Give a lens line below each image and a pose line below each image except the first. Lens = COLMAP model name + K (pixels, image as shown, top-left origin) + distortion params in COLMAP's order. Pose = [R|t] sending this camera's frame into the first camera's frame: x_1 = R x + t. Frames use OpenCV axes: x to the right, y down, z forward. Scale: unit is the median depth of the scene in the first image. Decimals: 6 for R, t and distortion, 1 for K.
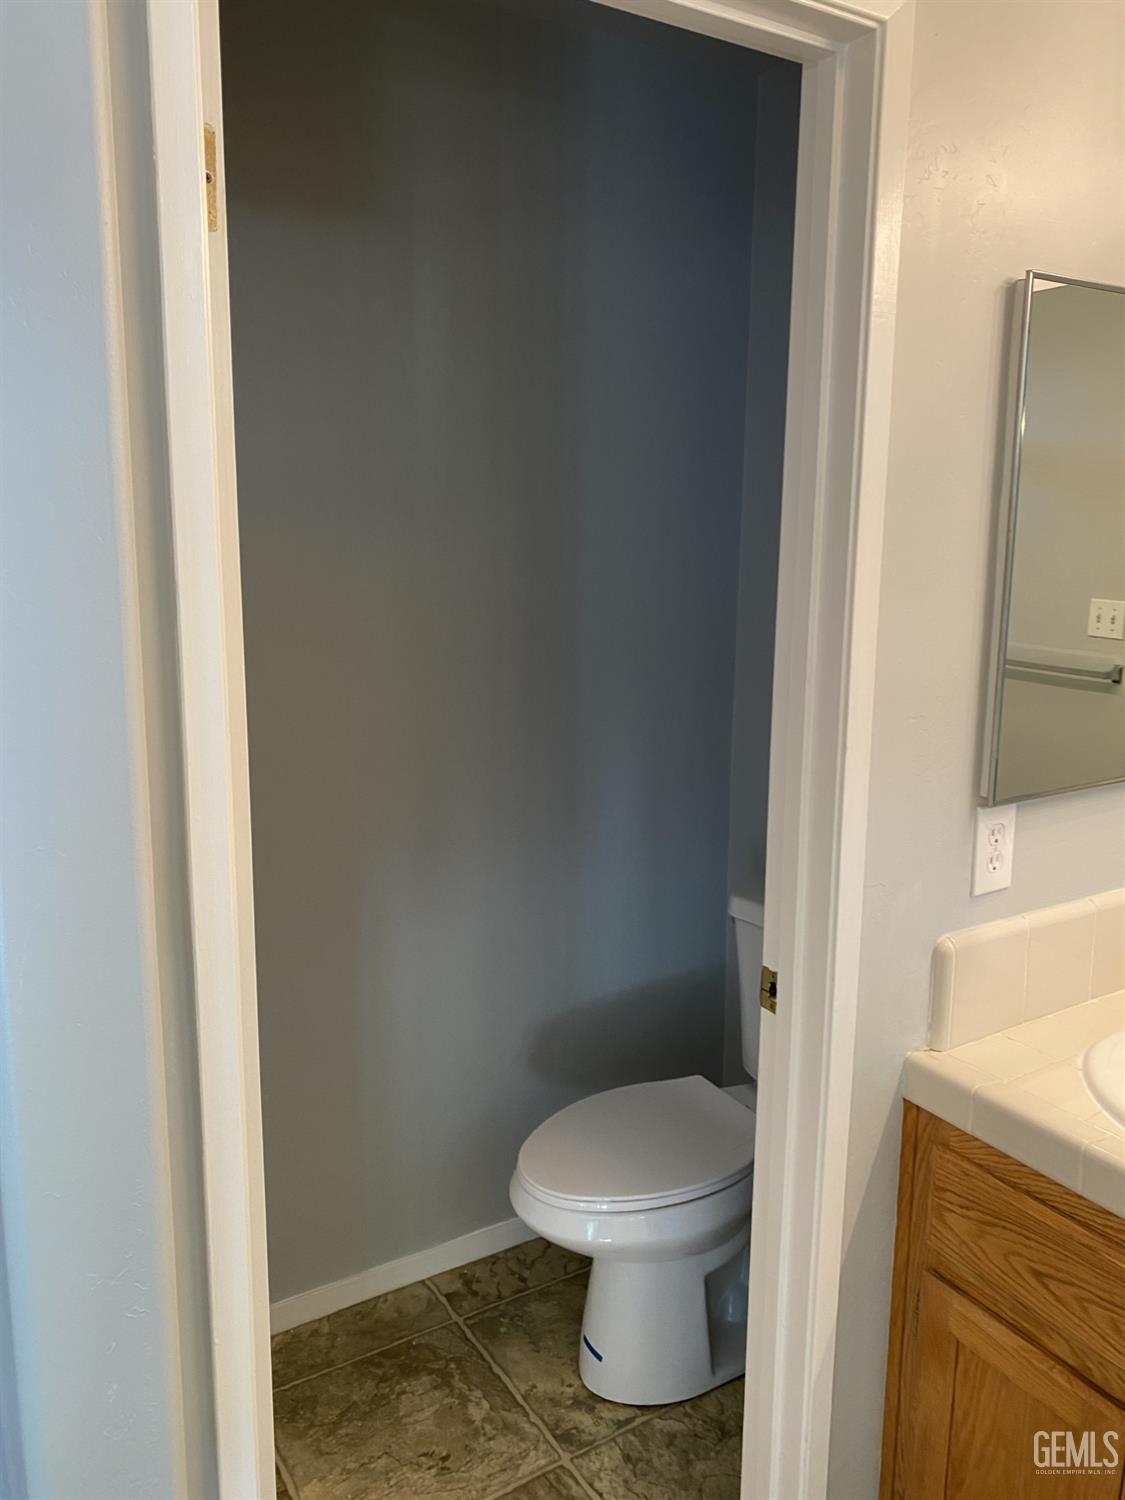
lens RADIAL K [[1130.5, 0, 574.8], [0, 1130.5, 741.7], [0, 0, 1]] dist [0.003073, -0.024643]
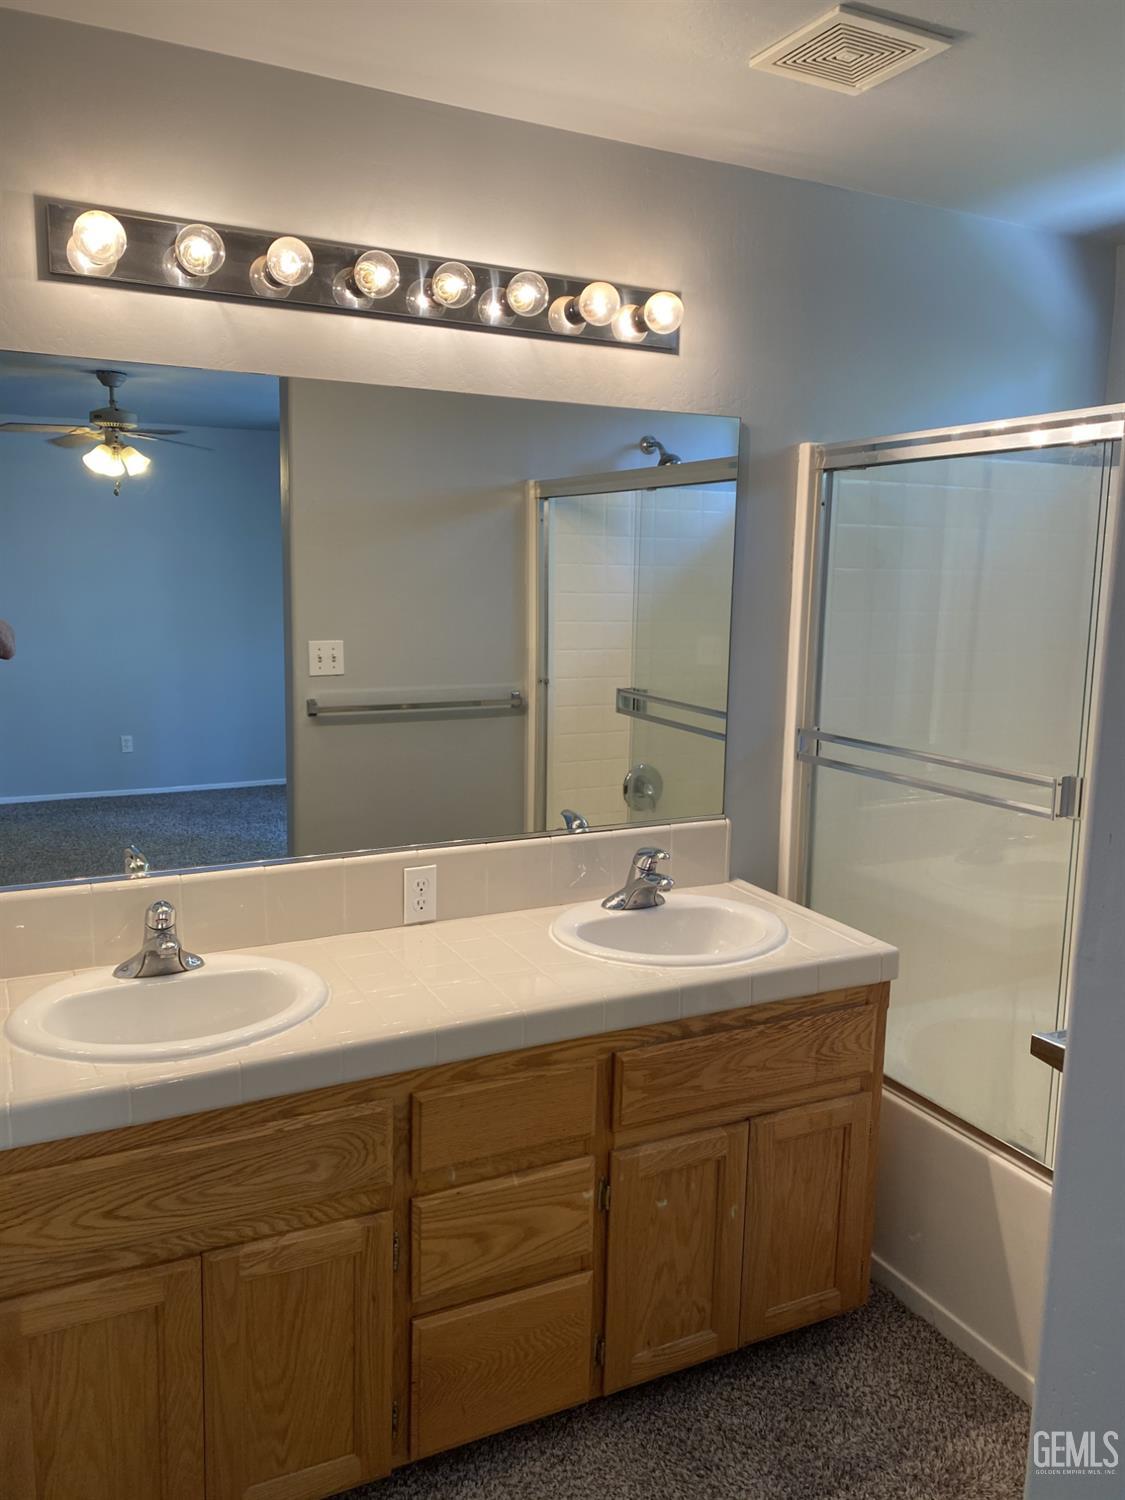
lens RADIAL K [[1130.5, 0, 558.8], [0, 1130.5, 756.1], [0, 0, 1]] dist [0.003073, -0.024643]
pose [[0.077917, -0.183735, 0.979883, -0.609713], [0.160023, 0.972432, 0.169613, -0.114384], [-0.984033, 0.143588, 0.105171, 0.340682]]
